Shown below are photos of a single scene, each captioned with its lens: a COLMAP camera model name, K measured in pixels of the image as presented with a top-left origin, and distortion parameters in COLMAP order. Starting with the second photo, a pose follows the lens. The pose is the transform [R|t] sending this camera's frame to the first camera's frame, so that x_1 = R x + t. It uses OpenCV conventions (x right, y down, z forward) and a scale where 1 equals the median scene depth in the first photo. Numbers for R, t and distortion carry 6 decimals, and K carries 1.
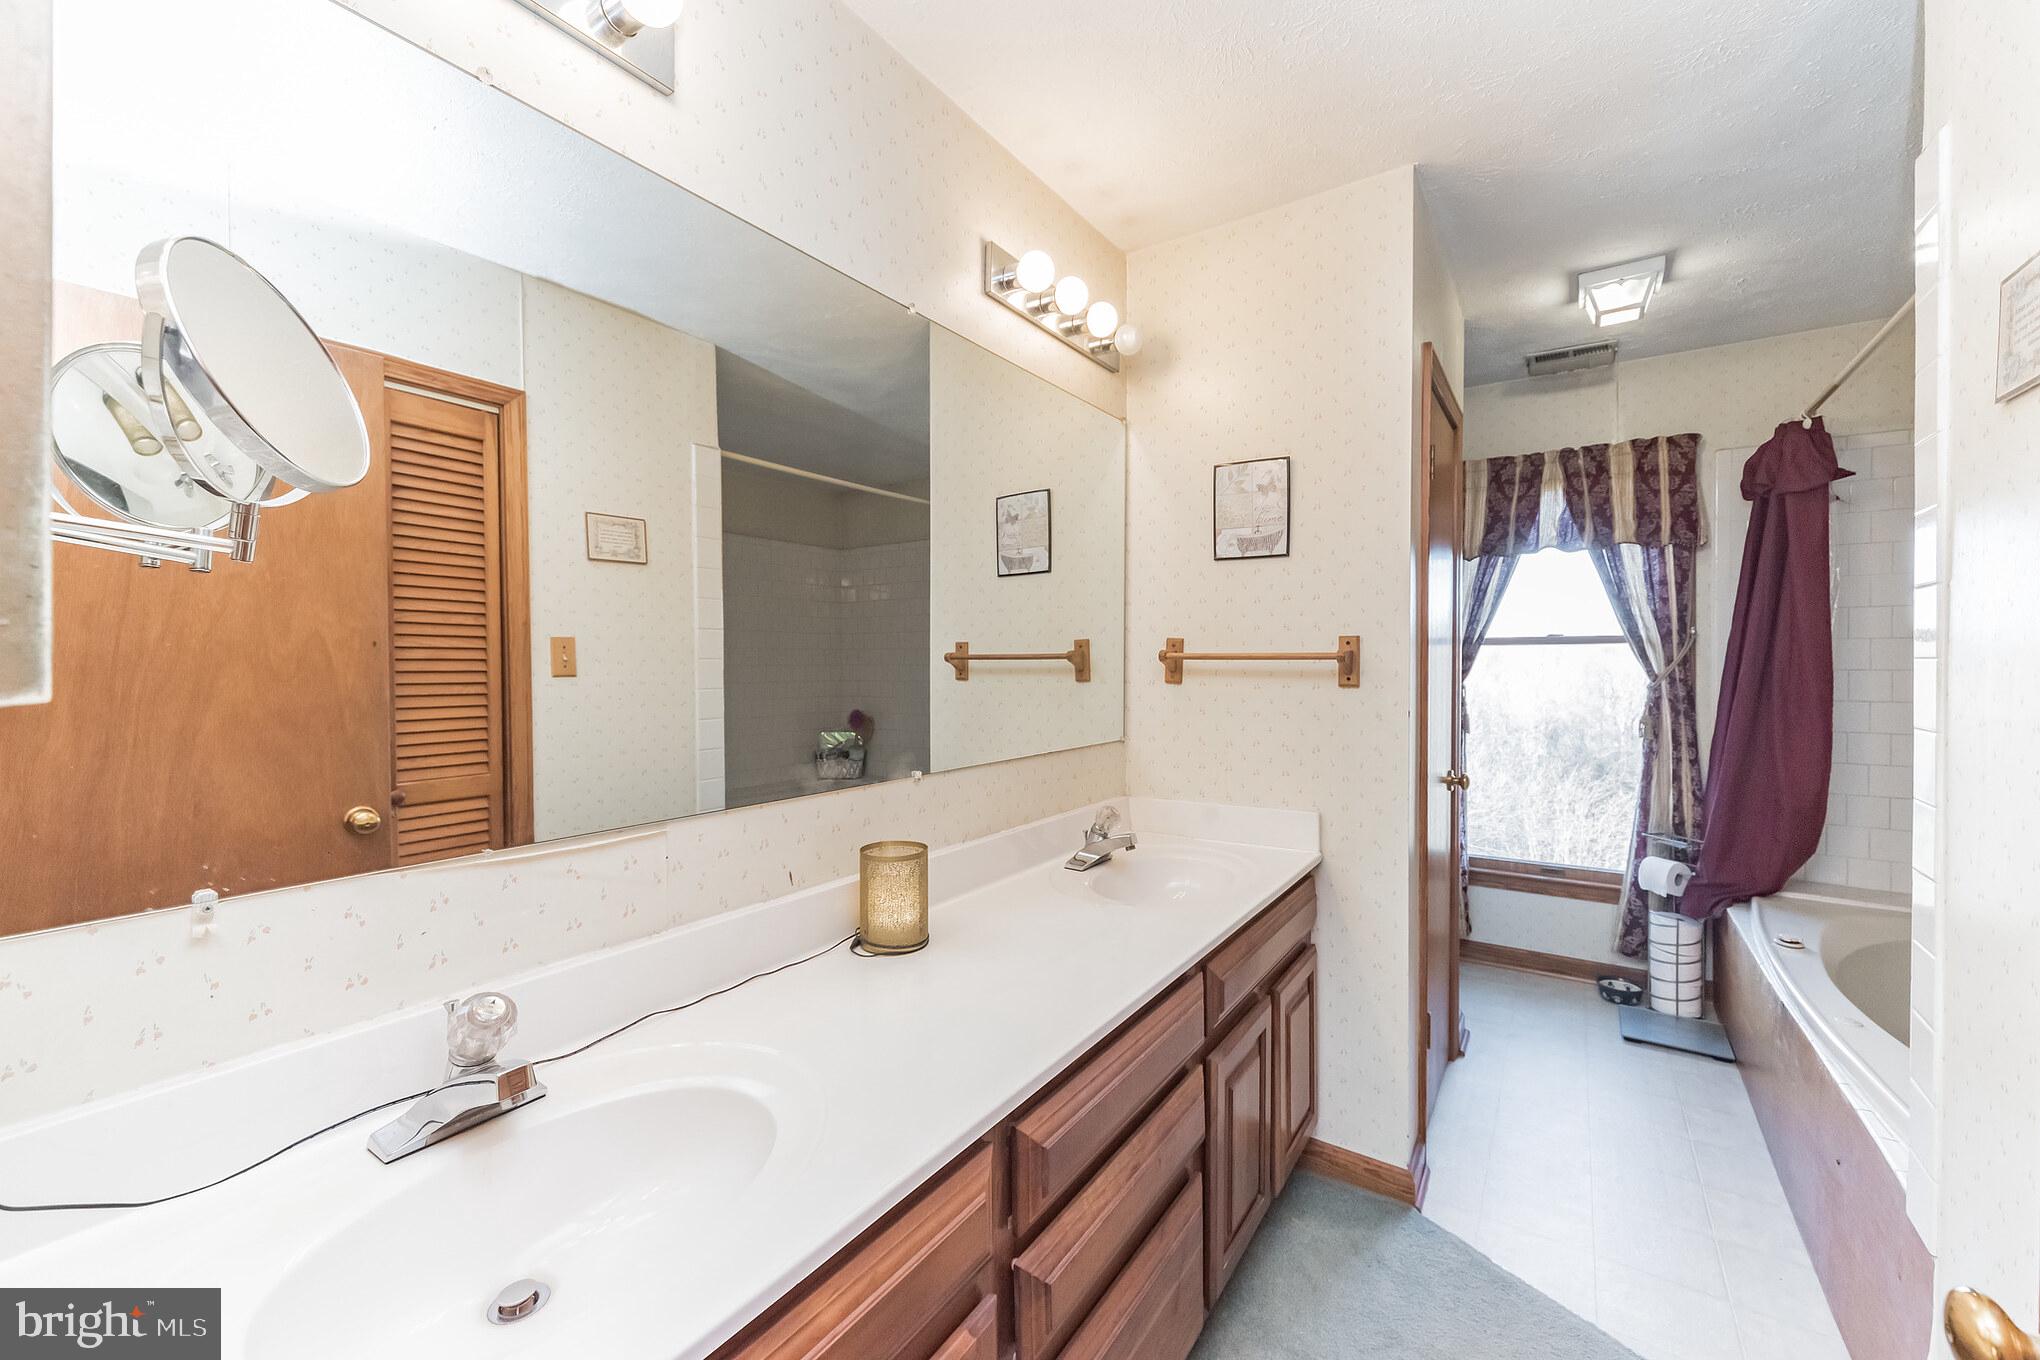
lens RADIAL K [[783.2, 0, 1020.0], [0, 783.2, 680.0], [0, 0, 1]] dist [-0.001707, -0.000336]
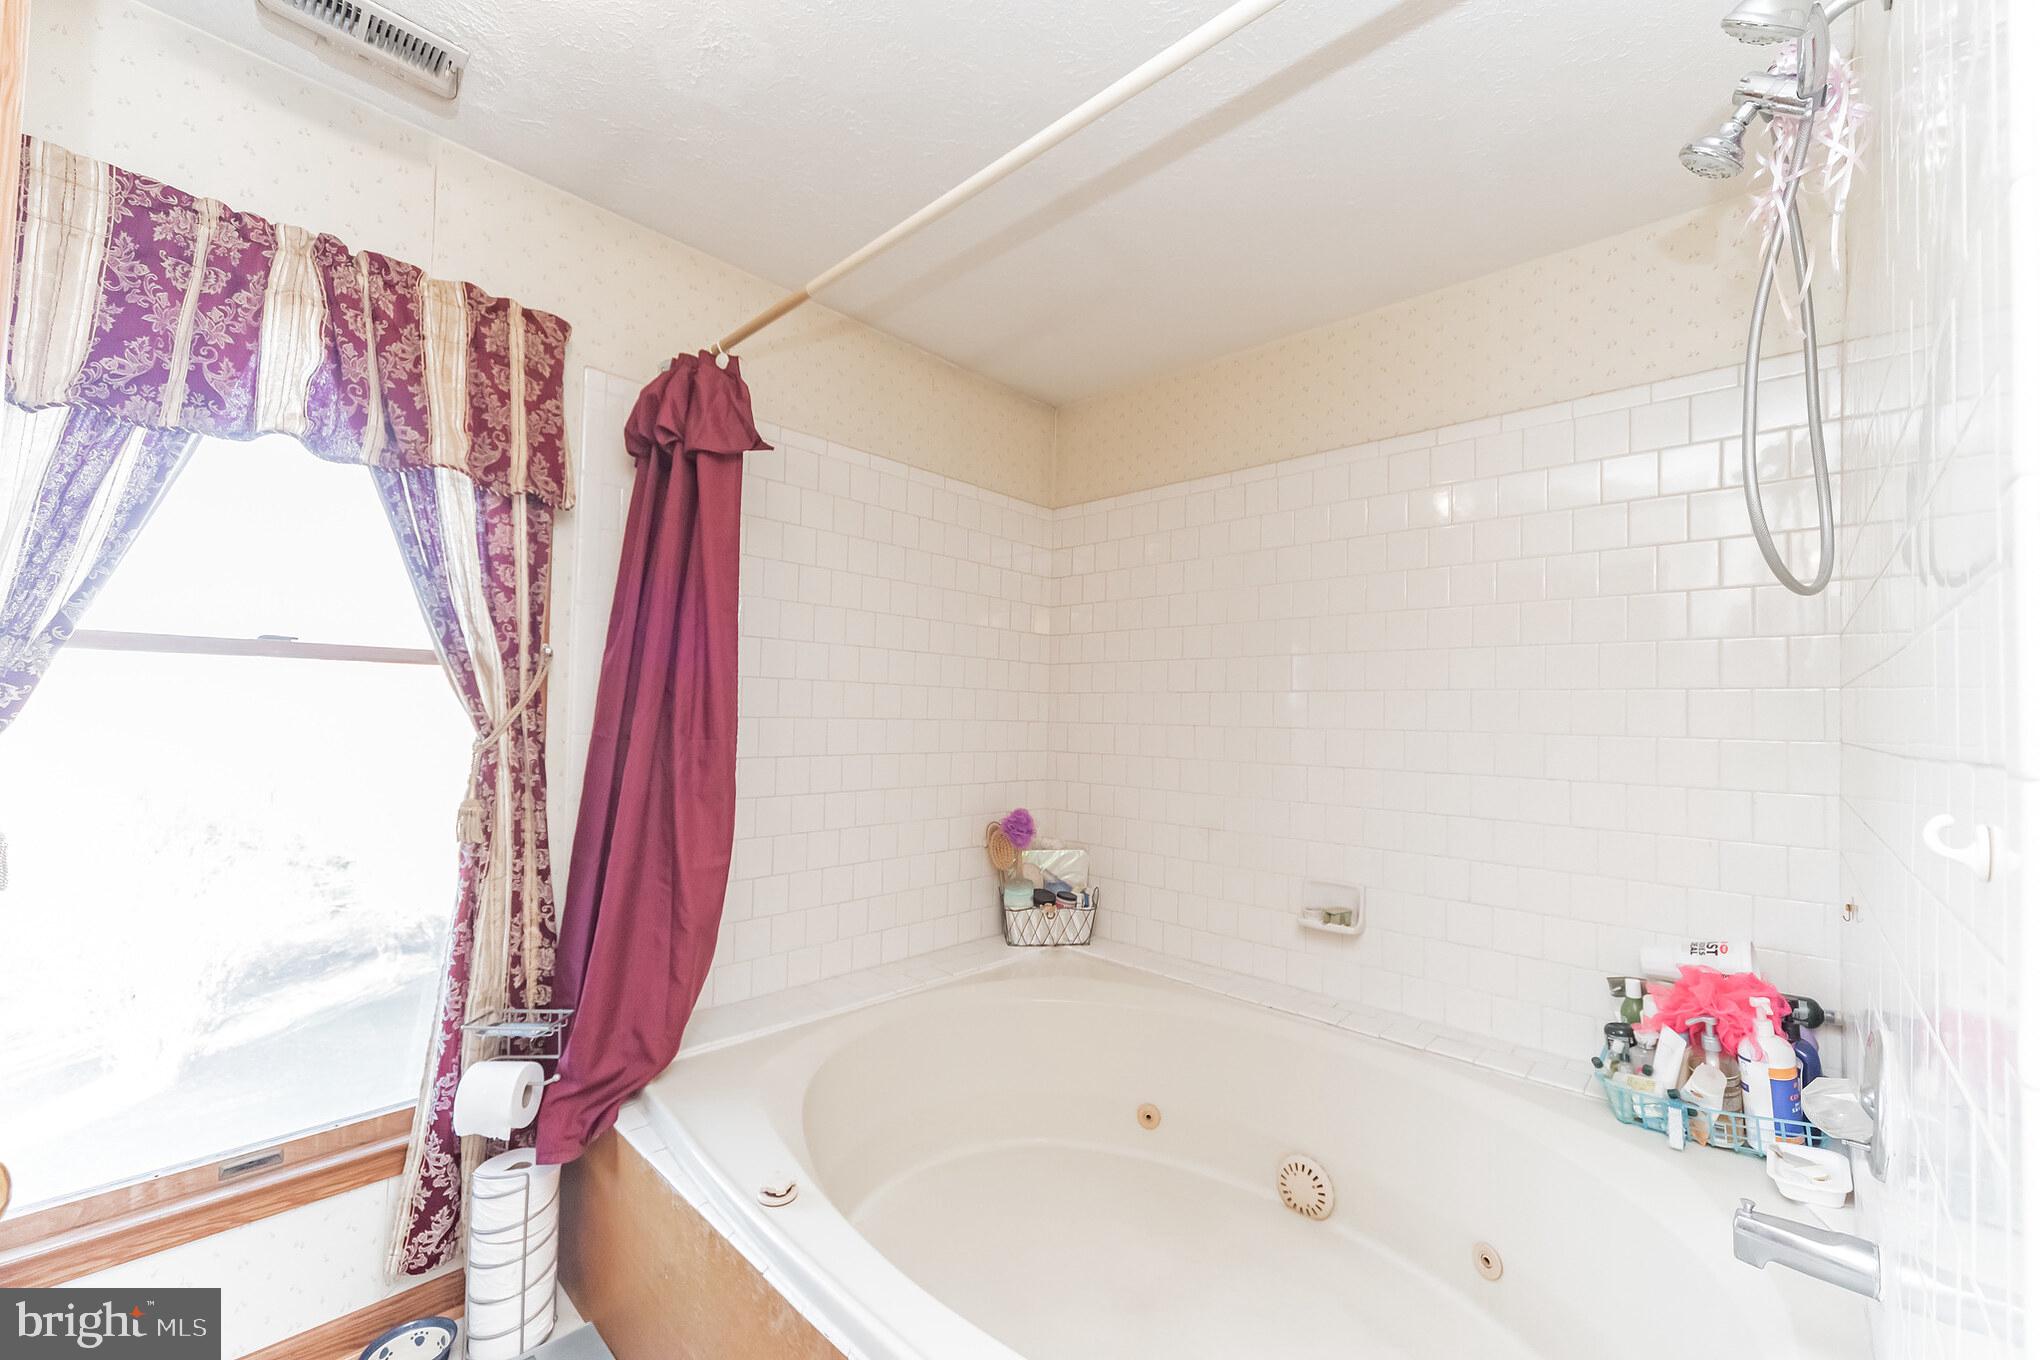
lens RADIAL K [[783.2, 0, 1020.0], [0, 783.2, 680.0], [0, 0, 1]] dist [-0.001707, -0.000336]
pose [[0.138820, 0.045058, 0.989292, 0.318116], [0.005825, 0.998910, -0.046313, -0.009957], [-0.990300, 0.012192, 0.138406, 0.553132]]
